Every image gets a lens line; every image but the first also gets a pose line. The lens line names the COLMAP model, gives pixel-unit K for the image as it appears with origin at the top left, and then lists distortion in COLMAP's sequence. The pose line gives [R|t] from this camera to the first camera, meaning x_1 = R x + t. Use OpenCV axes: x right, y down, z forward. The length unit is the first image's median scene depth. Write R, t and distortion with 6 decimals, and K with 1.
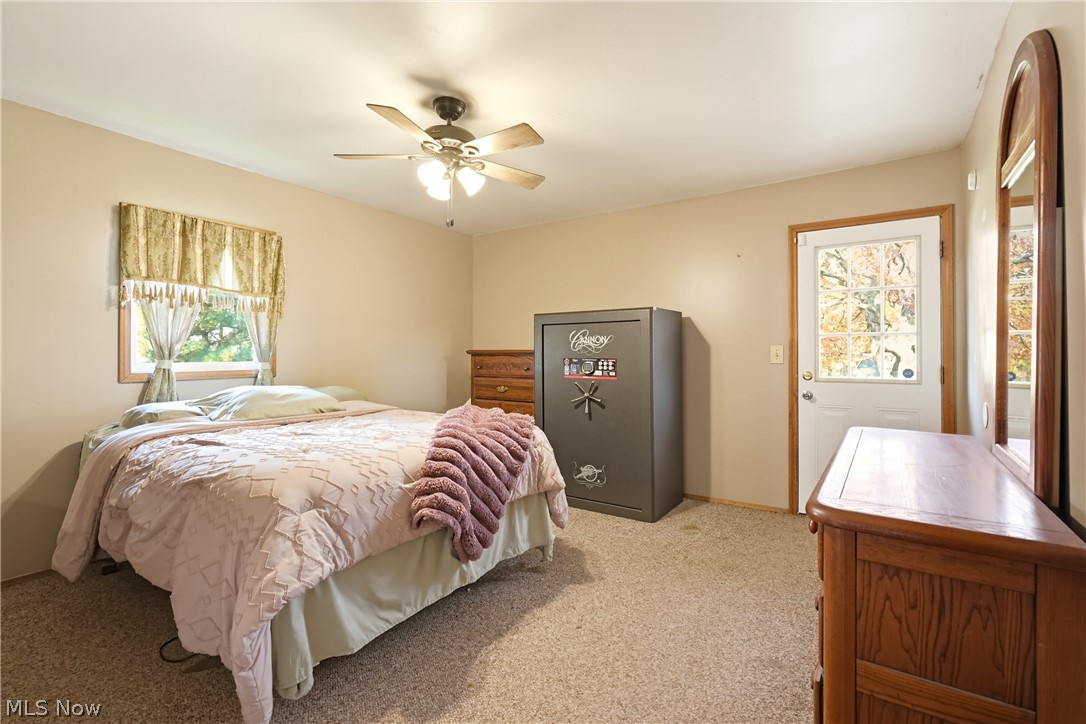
lens RADIAL K [[497.1, 0, 536.8], [0, 497.1, 356.8], [0, 0, 1]] dist [-0.002965, -0.000063]
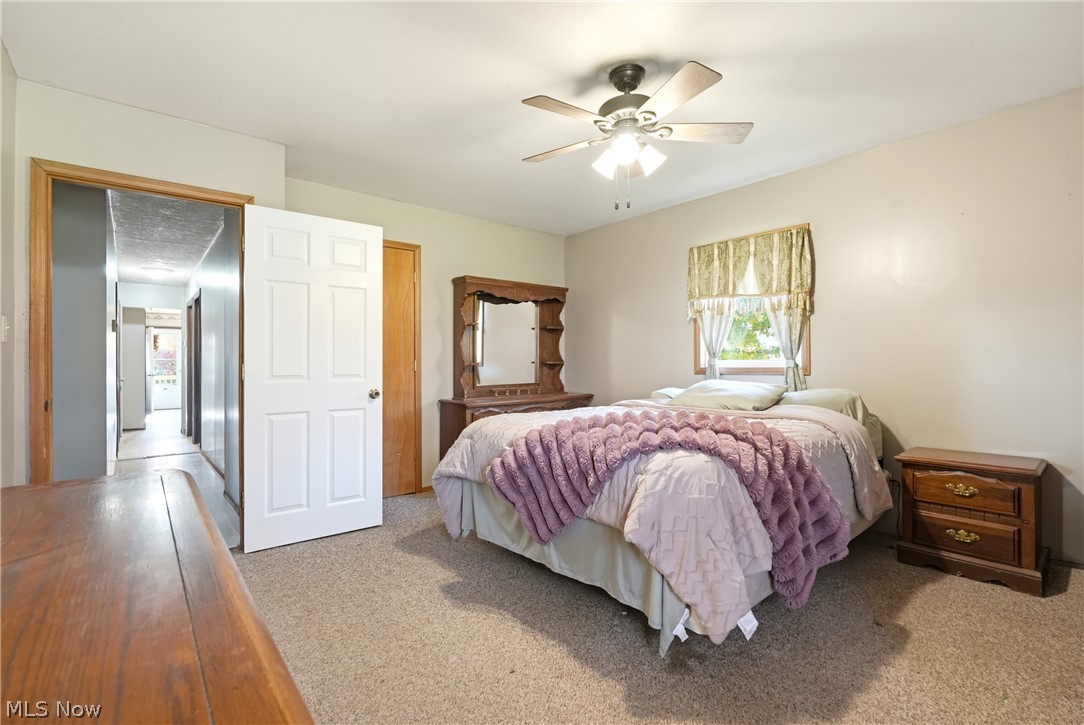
lens RADIAL K [[496.2, 0, 535.5], [0, 496.2, 366.8], [0, 0, 1]] dist [-0.002965, -0.000063]
pose [[-0.277591, 0.002148, -0.960697, 0.626709], [-0.001861, 0.999994, 0.002773, 0.025559], [0.960697, 0.002557, -0.277586, 0.914750]]
